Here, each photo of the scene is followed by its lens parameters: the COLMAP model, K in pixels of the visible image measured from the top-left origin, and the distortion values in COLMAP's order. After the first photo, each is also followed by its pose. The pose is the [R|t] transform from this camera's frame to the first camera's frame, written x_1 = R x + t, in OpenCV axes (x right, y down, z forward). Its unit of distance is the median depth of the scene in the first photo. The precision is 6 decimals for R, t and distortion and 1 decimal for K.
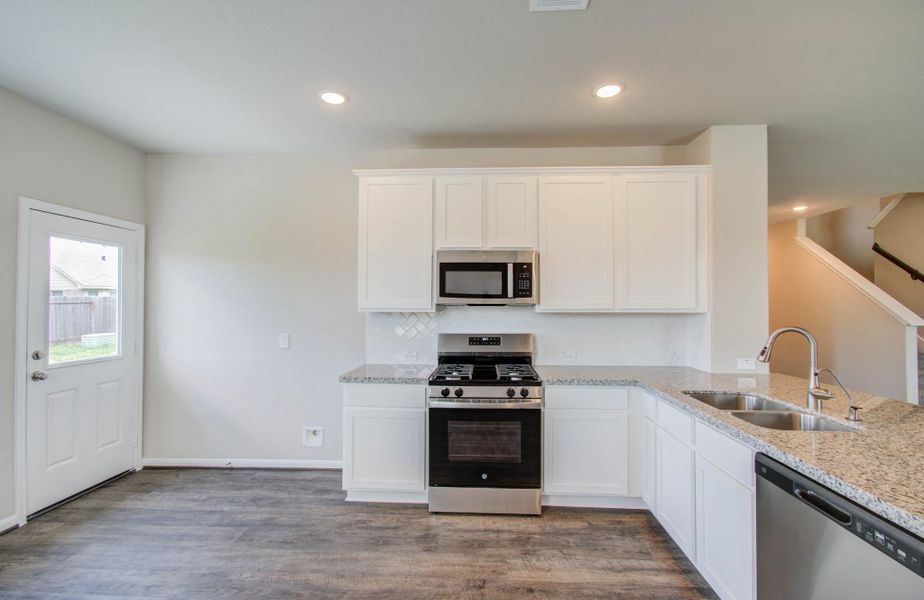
lens RADIAL K [[387.5, 0, 461.1], [0, 387.5, 307.5], [0, 0, 1]] dist [-0.000530, -0.000033]
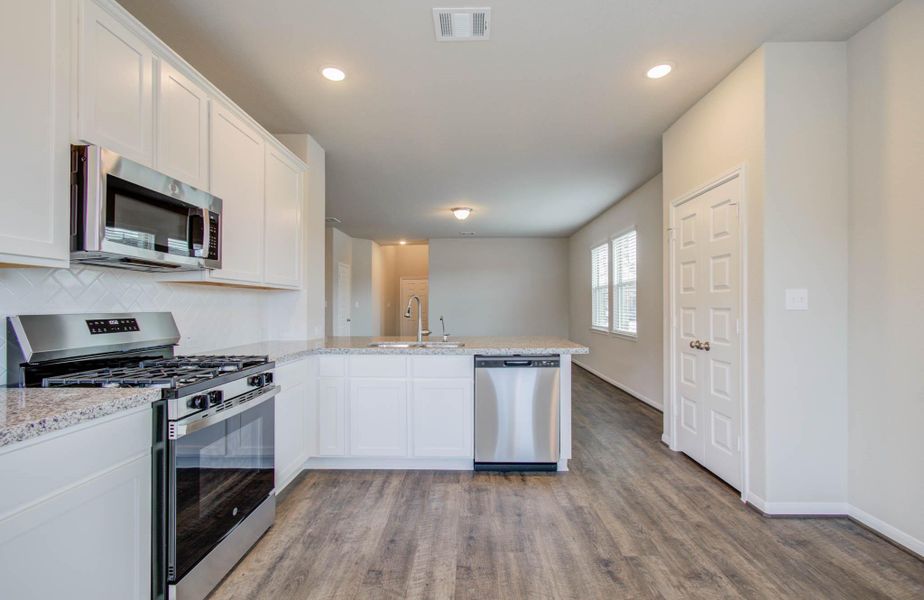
lens RADIAL K [[401.9, 0, 462.0], [0, 401.9, 300.0], [0, 0, 1]] dist [-0.002539, 0.000444]
pose [[-0.029476, 0.010629, 0.999509, -0.634761], [-0.006988, 0.999917, -0.010840, 0.059718], [-0.999541, -0.007304, -0.029399, 0.584412]]
